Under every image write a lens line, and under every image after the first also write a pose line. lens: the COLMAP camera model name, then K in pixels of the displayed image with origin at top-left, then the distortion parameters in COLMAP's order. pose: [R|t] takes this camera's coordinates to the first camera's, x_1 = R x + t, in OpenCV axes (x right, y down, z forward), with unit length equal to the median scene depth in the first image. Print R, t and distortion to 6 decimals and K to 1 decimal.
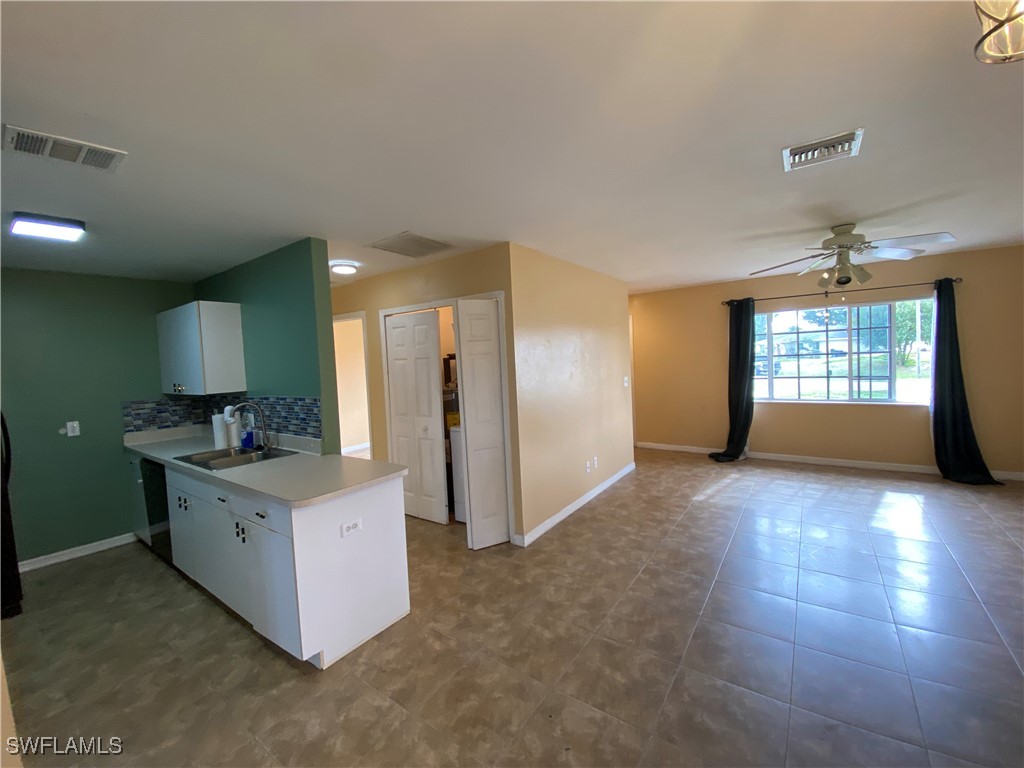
lens RADIAL K [[413.5, 0, 512.0], [0, 413.5, 378.1], [0, 0, 1]] dist [0.019966, -0.019378]
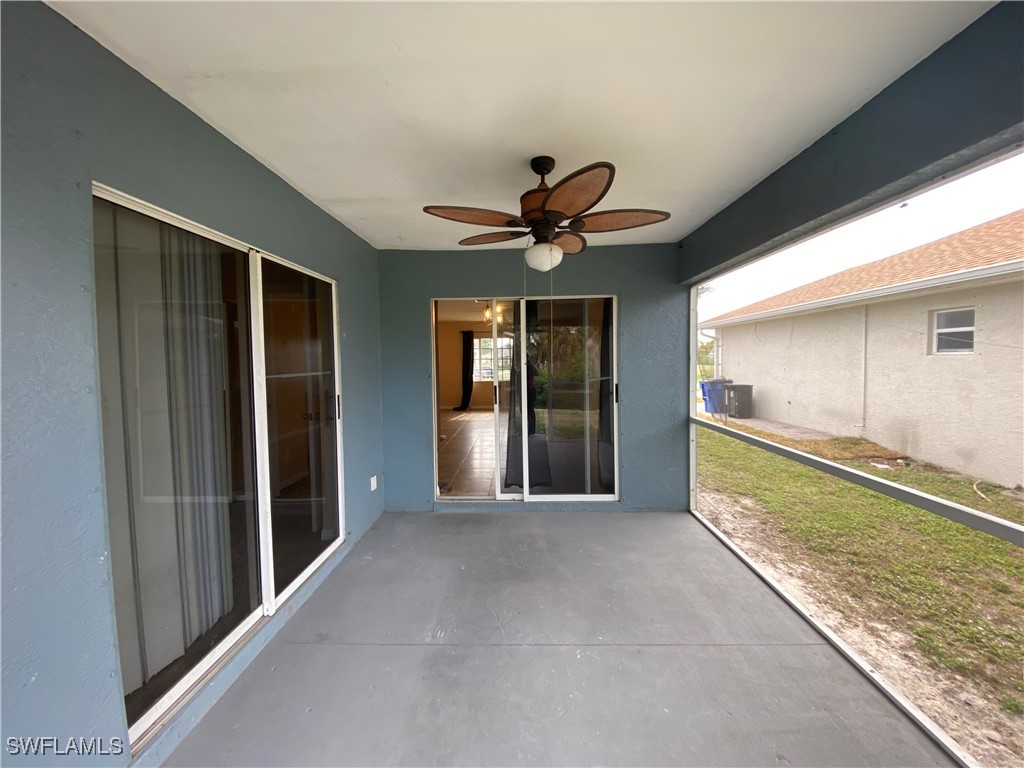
lens RADIAL K [[413.5, 0, 514.7], [0, 413.5, 383.9], [0, 0, 1]] dist [0.019966, -0.019378]
pose [[0.826596, 0.014295, 0.562615, -0.594215], [-0.006257, 0.999849, -0.016211, 0.150999], [-0.562762, 0.009880, 0.826560, -1.200167]]
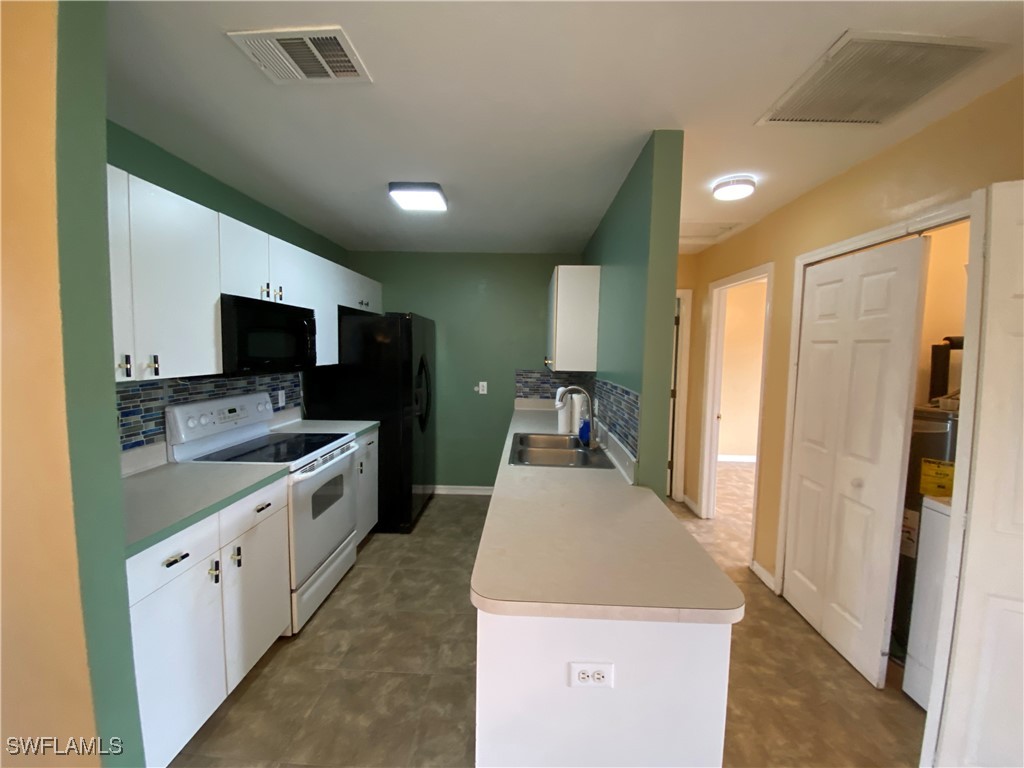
lens RADIAL K [[413.5, 0, 515.1], [0, 413.5, 378.5], [0, 0, 1]] dist [0.019966, -0.019378]
pose [[0.560740, 0.118268, -0.819502, -0.045530], [-0.084424, 0.992755, 0.085504, -0.011845], [0.823676, 0.021240, 0.566662, 0.379090]]
